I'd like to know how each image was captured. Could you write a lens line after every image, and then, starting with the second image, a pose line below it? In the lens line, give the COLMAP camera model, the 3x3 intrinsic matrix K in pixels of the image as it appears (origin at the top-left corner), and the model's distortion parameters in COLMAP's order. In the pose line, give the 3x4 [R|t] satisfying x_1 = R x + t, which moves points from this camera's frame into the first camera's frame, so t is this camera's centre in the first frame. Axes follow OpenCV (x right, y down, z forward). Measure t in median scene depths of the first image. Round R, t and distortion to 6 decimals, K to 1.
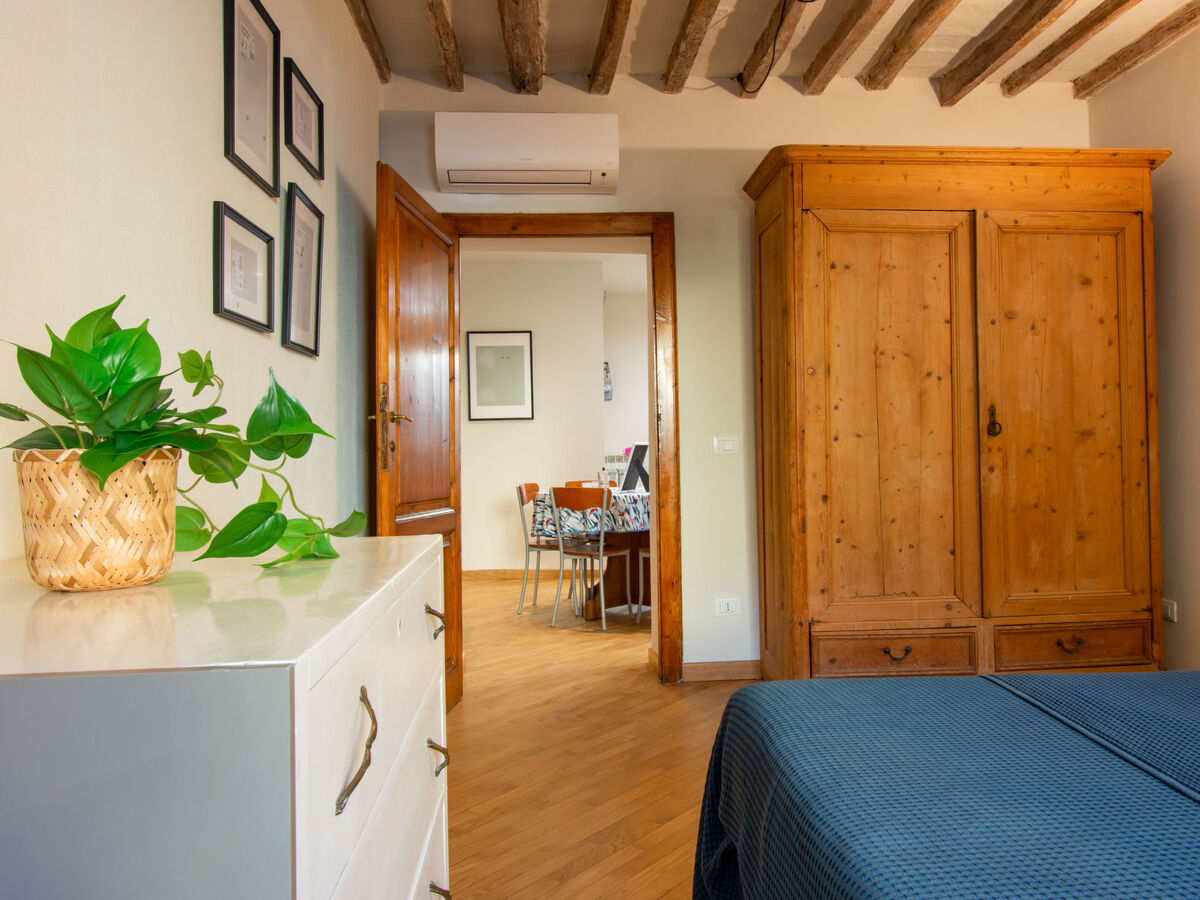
lens RADIAL K [[864.9, 0, 615.1], [0, 864.9, 424.1], [0, 0, 1]] dist [0.001220, 0.001395]
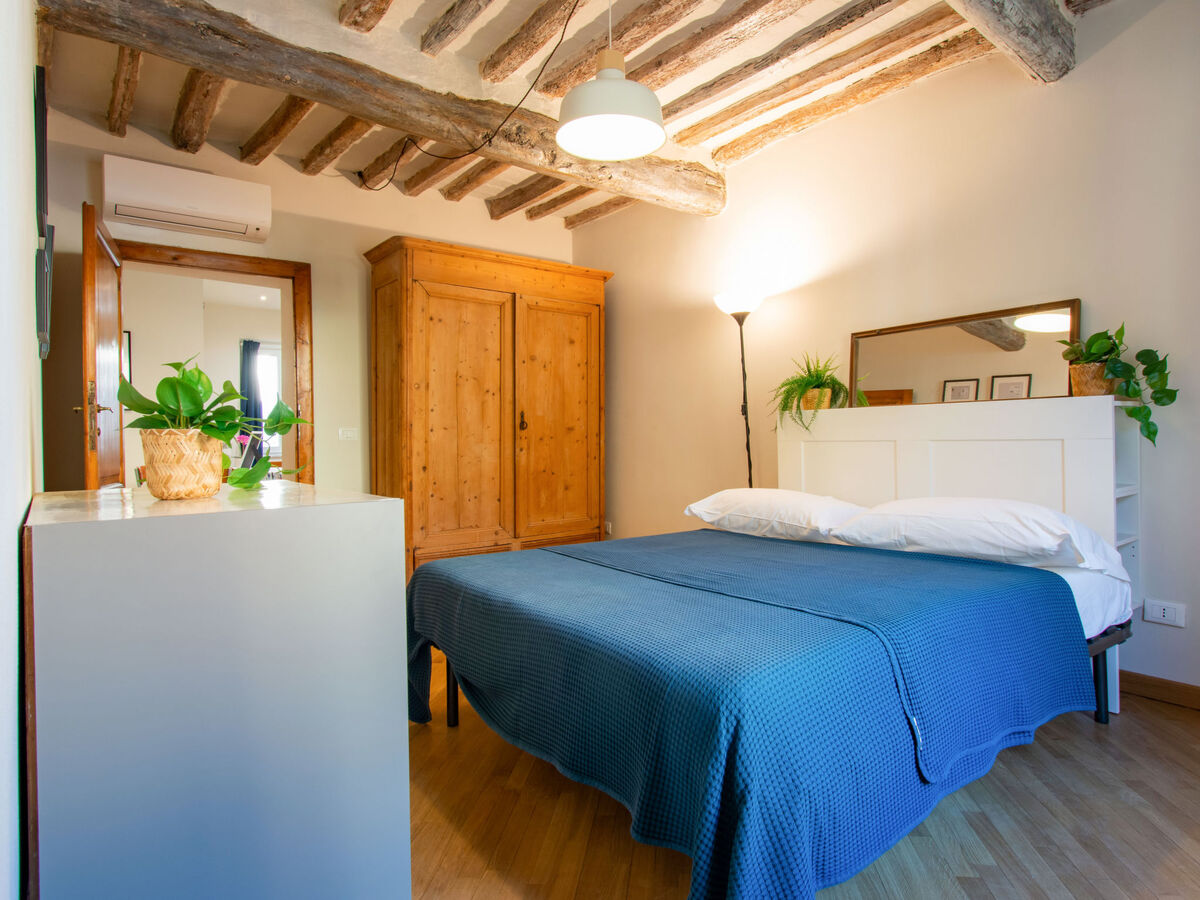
lens RADIAL K [[697.9, 0, 612.0], [0, 697.9, 441.8], [0, 0, 1]] dist [-0.002636, -0.001745]
pose [[0.832194, 0.003088, 0.554476, -0.166992], [-0.020631, 0.999465, 0.025397, -0.000897], [-0.554101, -0.032574, 0.831812, -0.219753]]
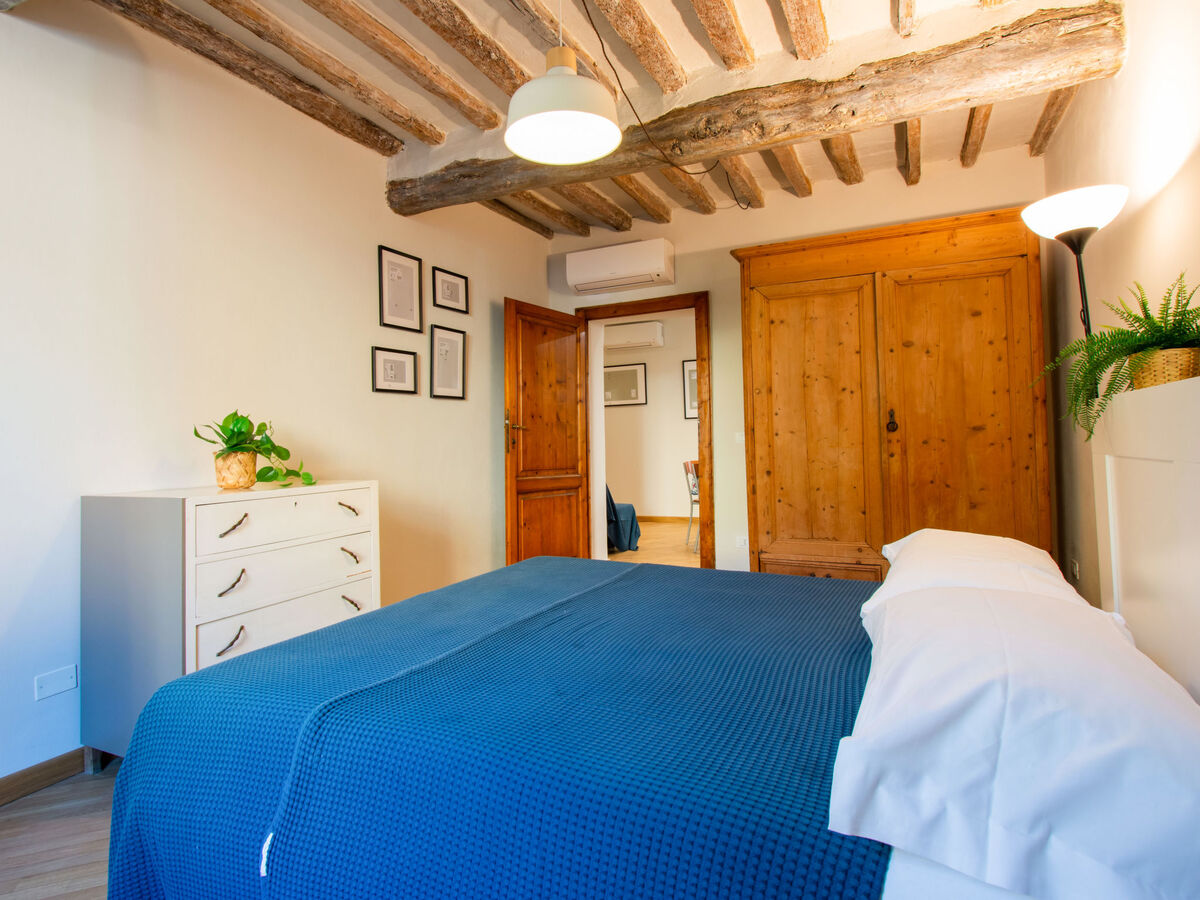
lens RADIAL K [[645.5, 0, 584.1], [0, 645.5, 424.7], [0, 0, 1]] dist [-0.002221, -0.002488]
pose [[0.863002, -0.015363, -0.504967, 0.527803], [0.023471, 0.999677, 0.009699, -0.019000], [0.504655, -0.020222, 0.863084, -0.156778]]
